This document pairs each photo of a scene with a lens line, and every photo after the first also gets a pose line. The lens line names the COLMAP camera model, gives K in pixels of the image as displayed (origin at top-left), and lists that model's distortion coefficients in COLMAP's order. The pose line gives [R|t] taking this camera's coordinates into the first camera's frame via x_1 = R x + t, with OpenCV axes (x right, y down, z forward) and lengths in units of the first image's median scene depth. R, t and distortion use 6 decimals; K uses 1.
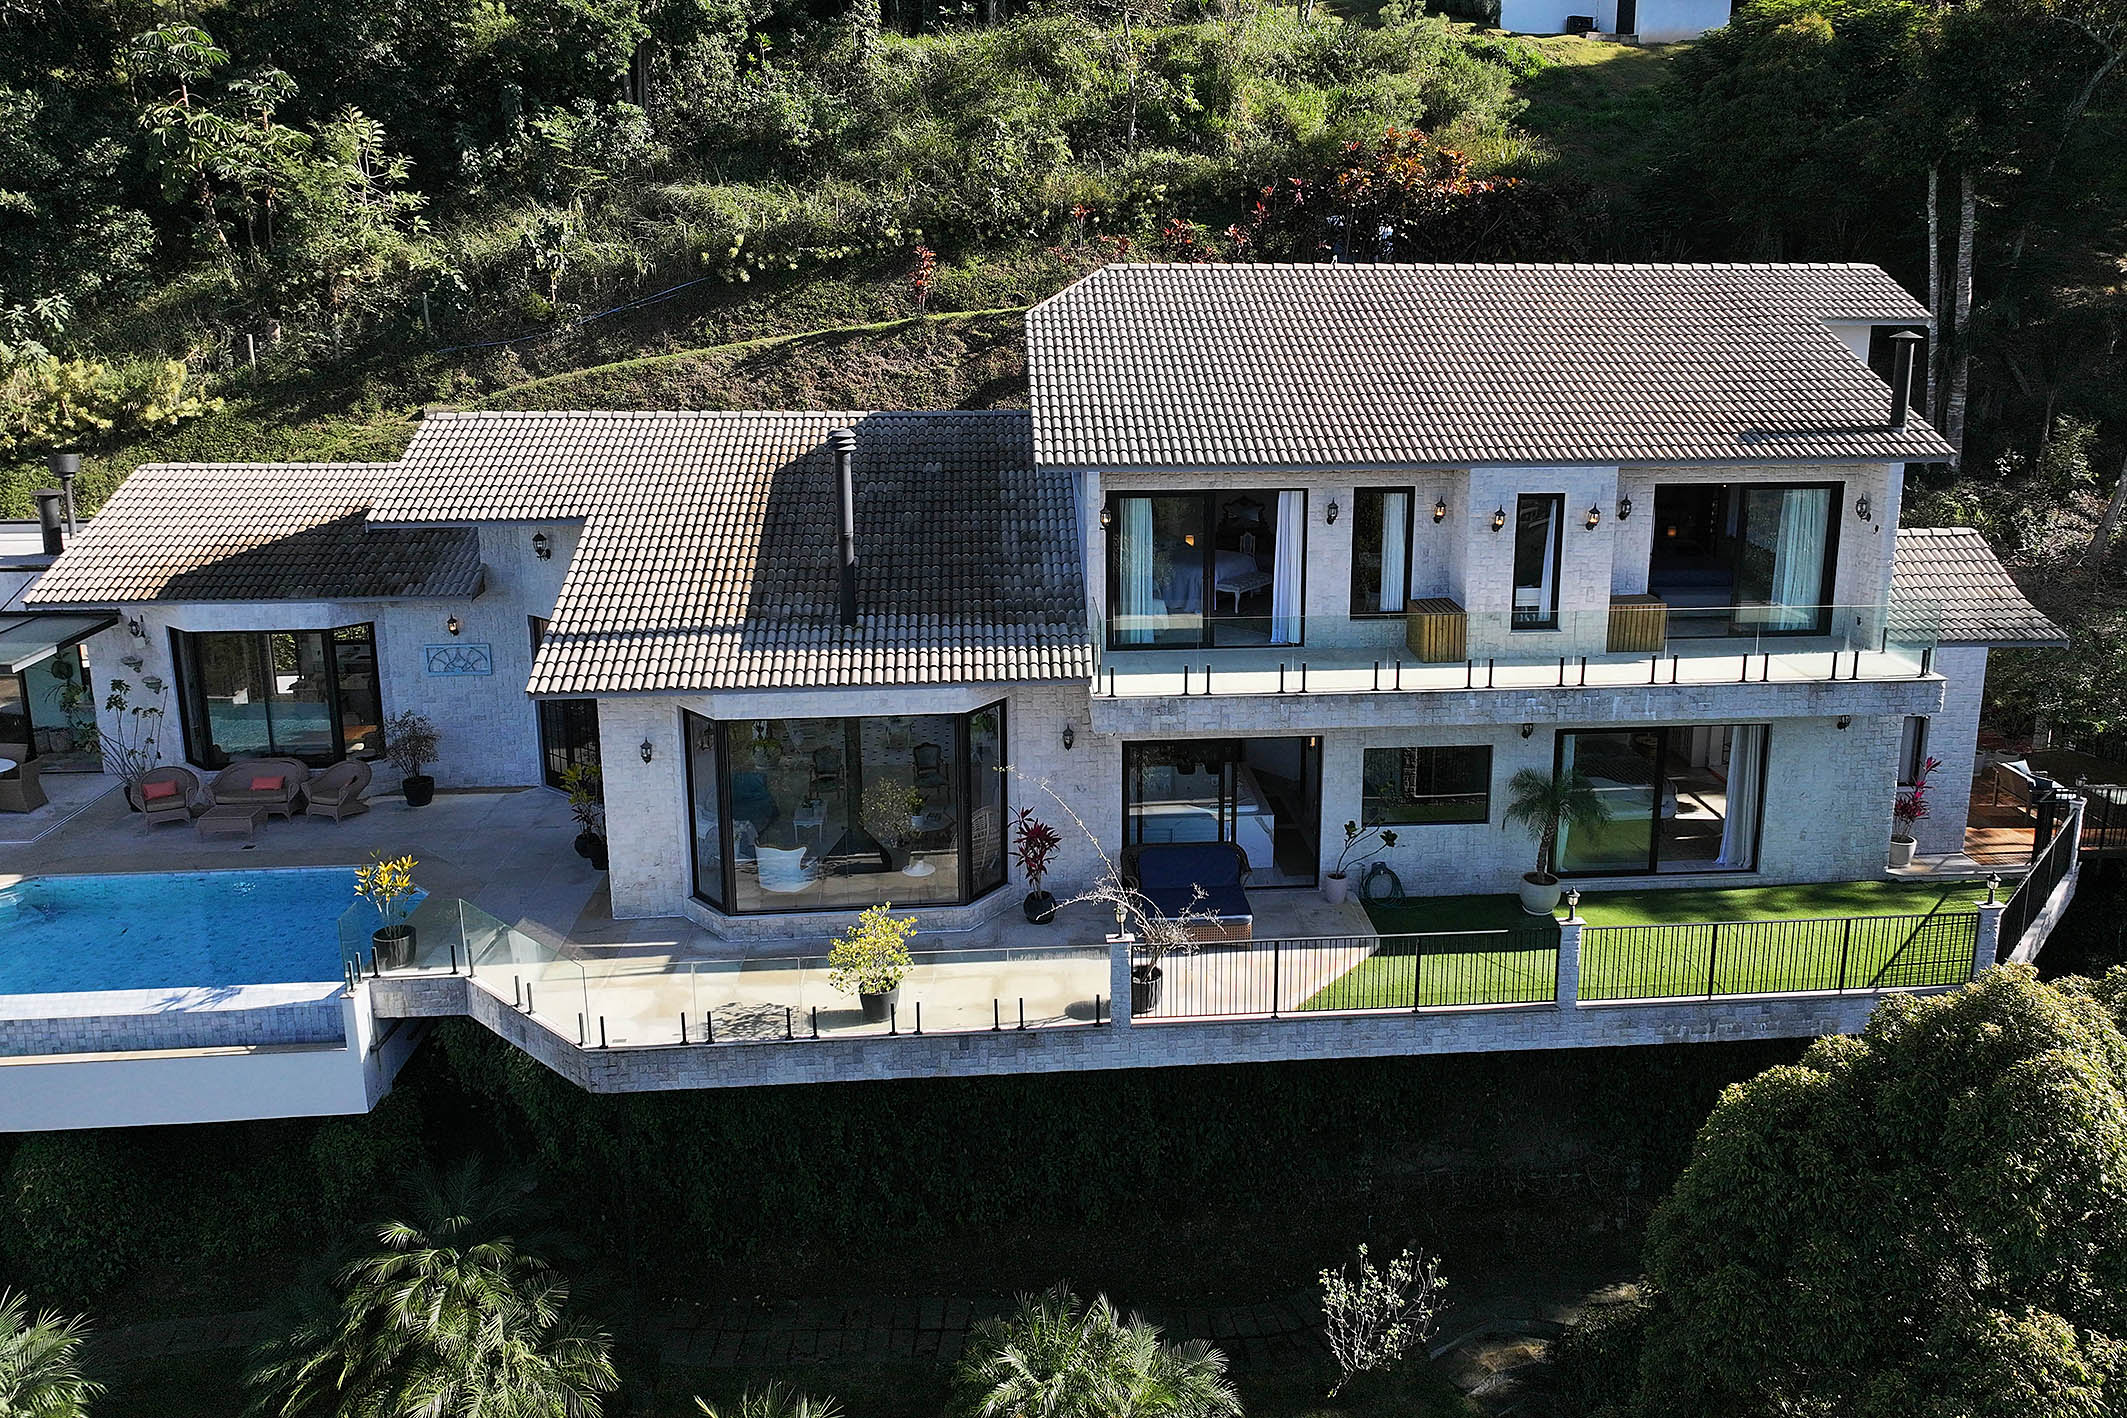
lens RADIAL K [[1561.2, 0, 1121.4], [0, 1561.2, 596.0], [0, 0, 1]] dist [-0.003706, 0.018904]
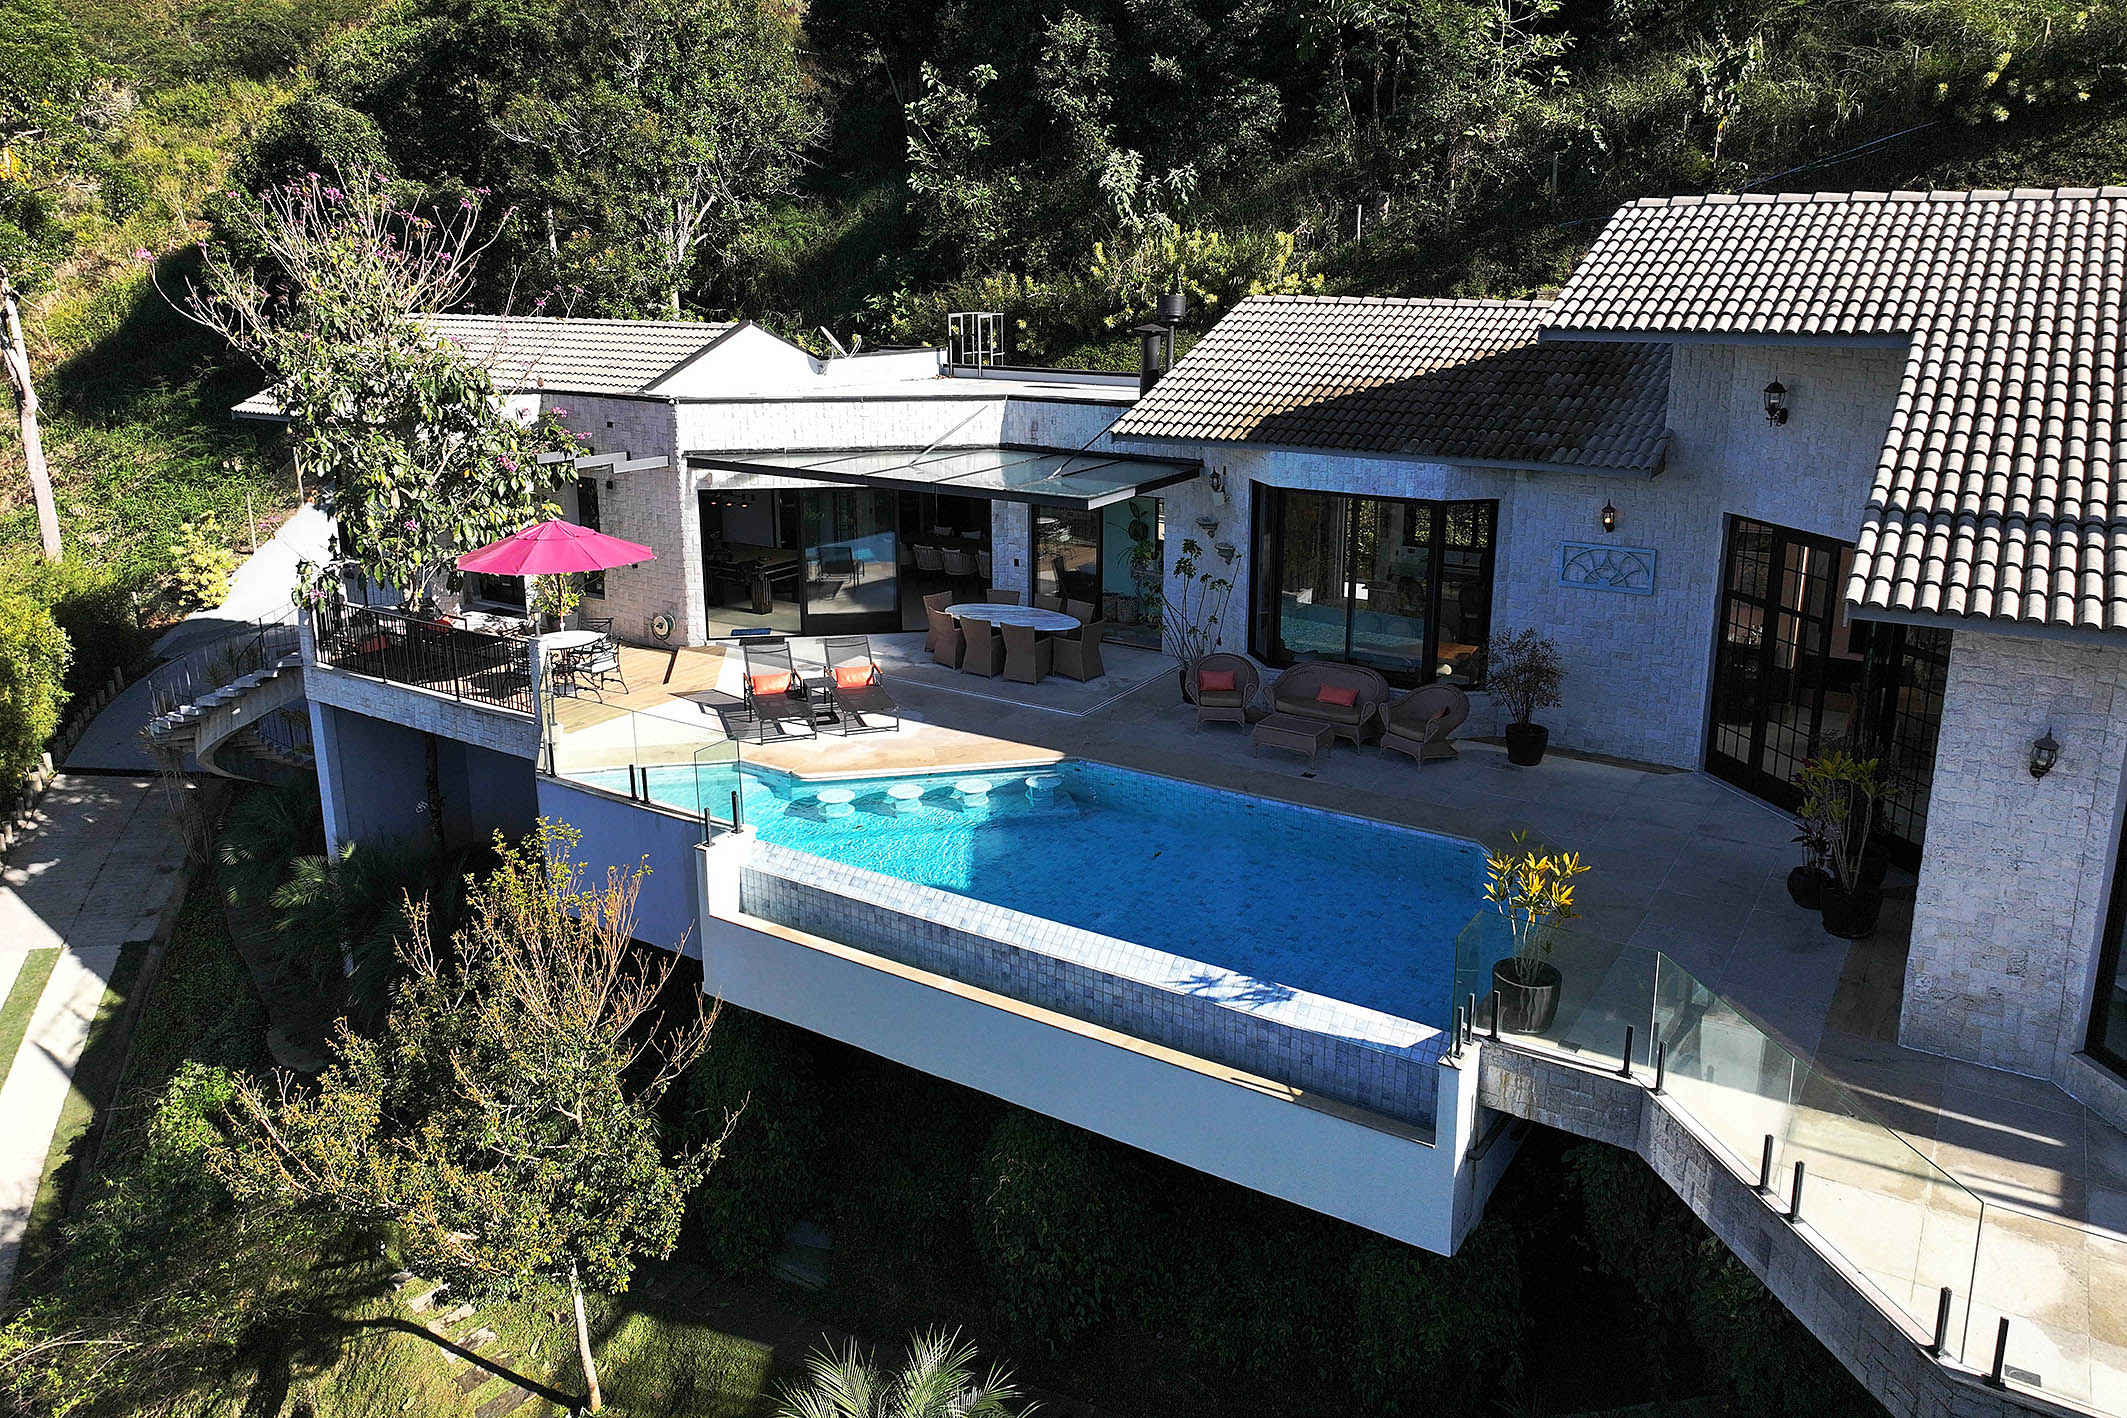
lens RADIAL K [[1487.4, 0, 1076.7], [0, 1487.4, 613.5], [0, 0, 1]] dist [0.006579, 0.002147]
pose [[0.791924, 0.138719, -0.594654, -0.220171], [-0.129754, 0.989842, 0.058109, 0.053922], [0.596674, 0.031141, 0.801879, 0.340245]]
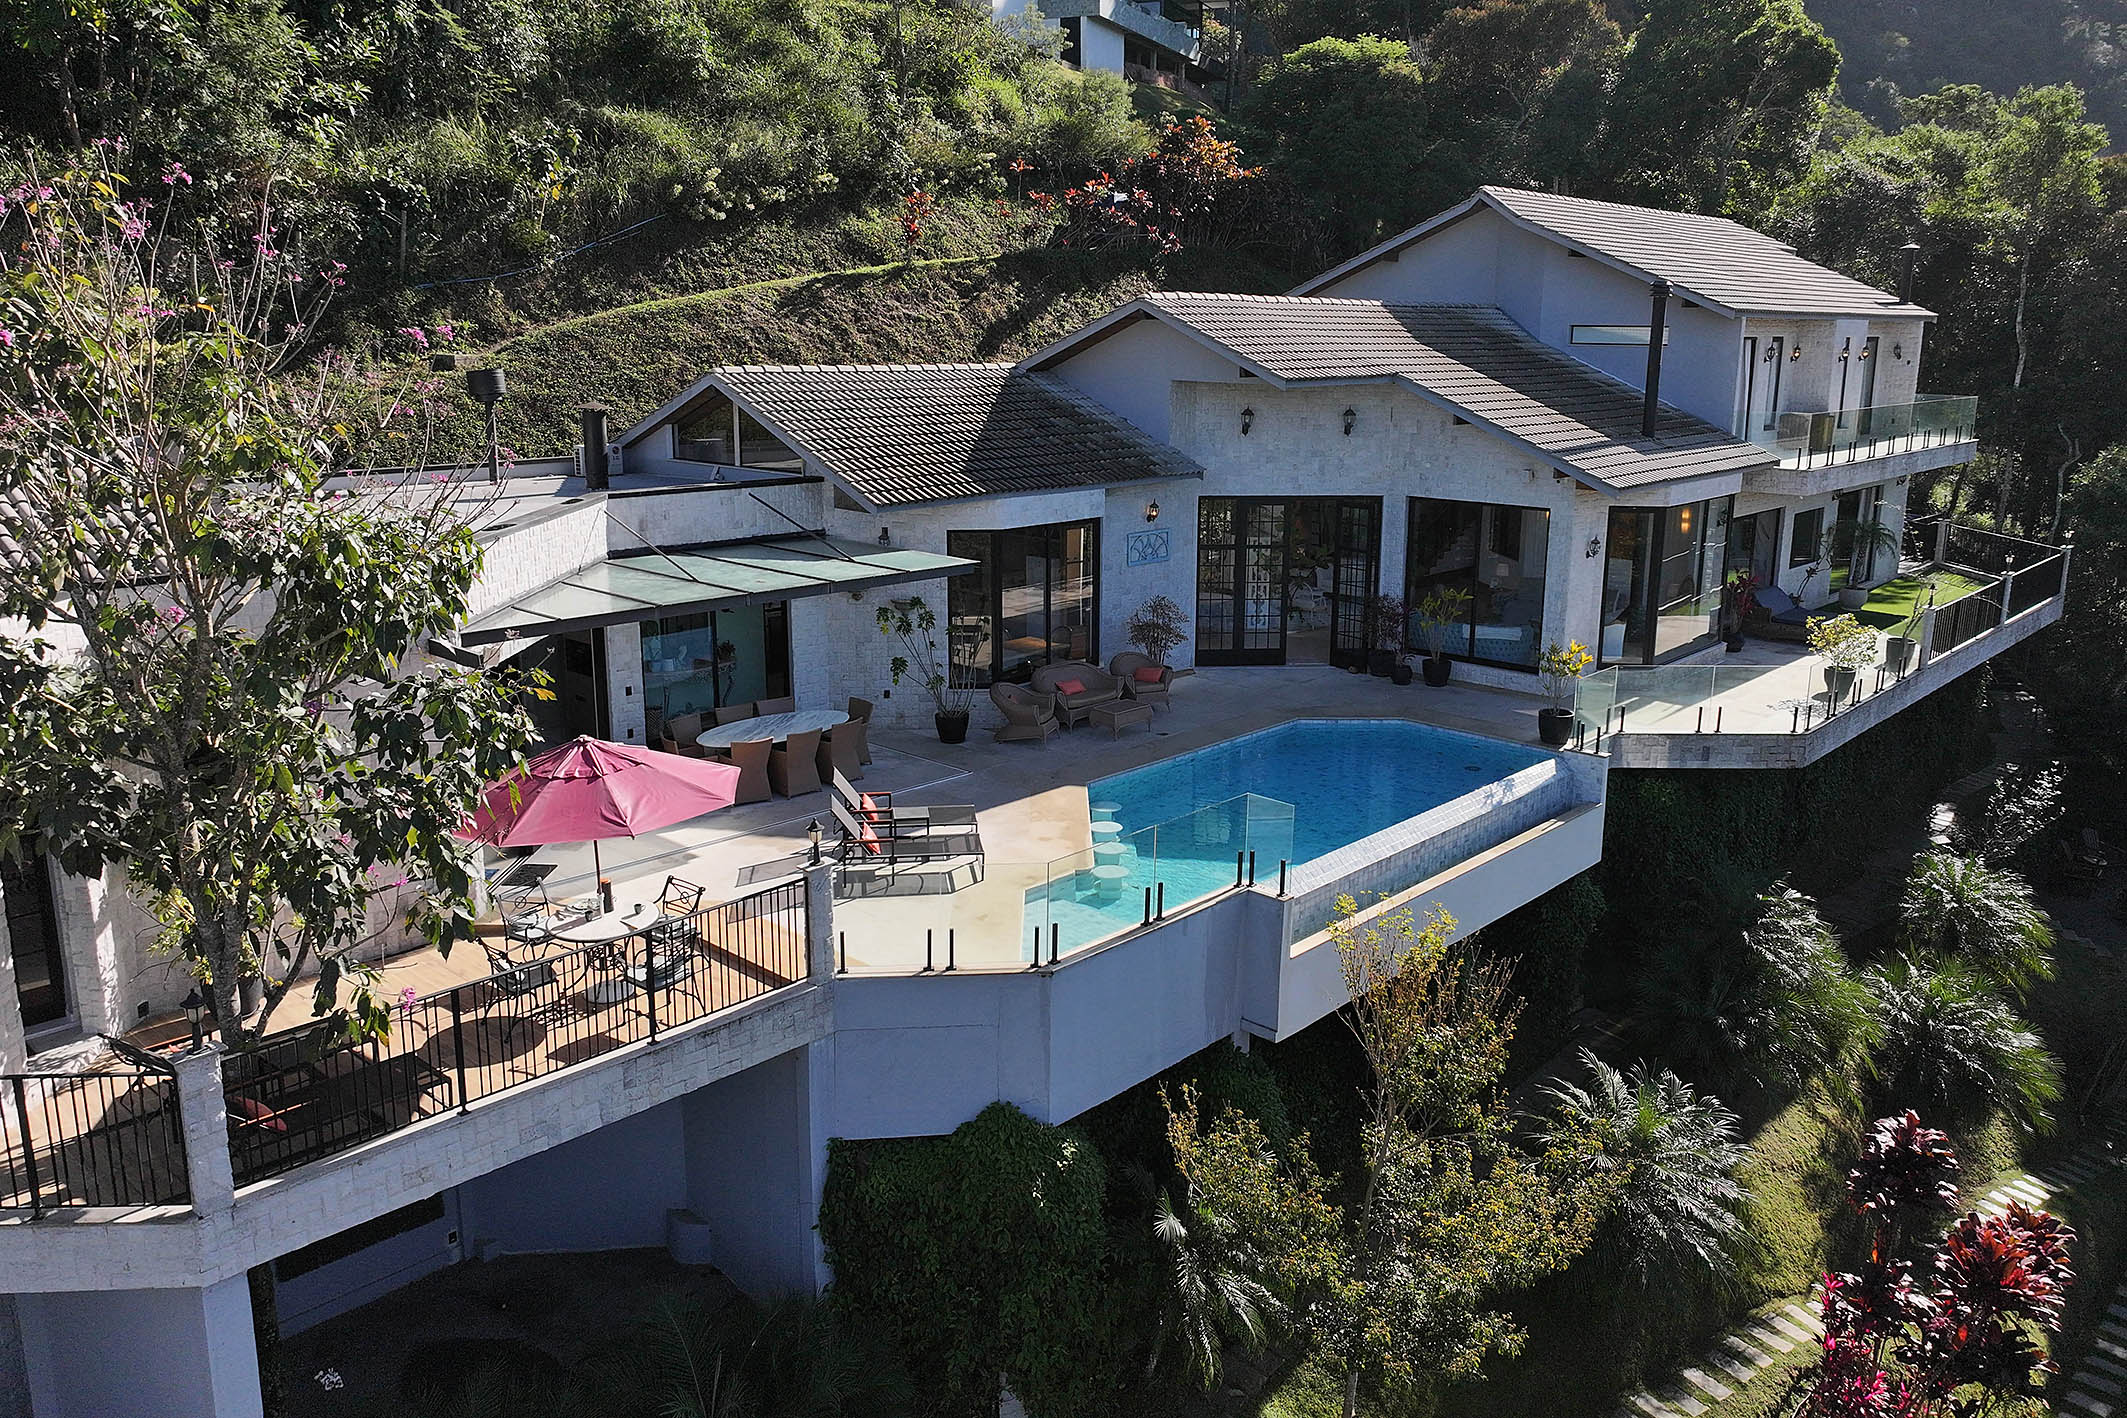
lens RADIAL K [[1560.1, 0, 1110.8], [0, 1560.1, 657.4], [0, 0, 1]] dist [0.004004, 0.003889]
pose [[0.732490, -0.137331, 0.666782, -1.130964], [0.138186, 0.989045, 0.051902, 0.056475], [-0.666605, 0.054122, 0.743443, 0.289077]]
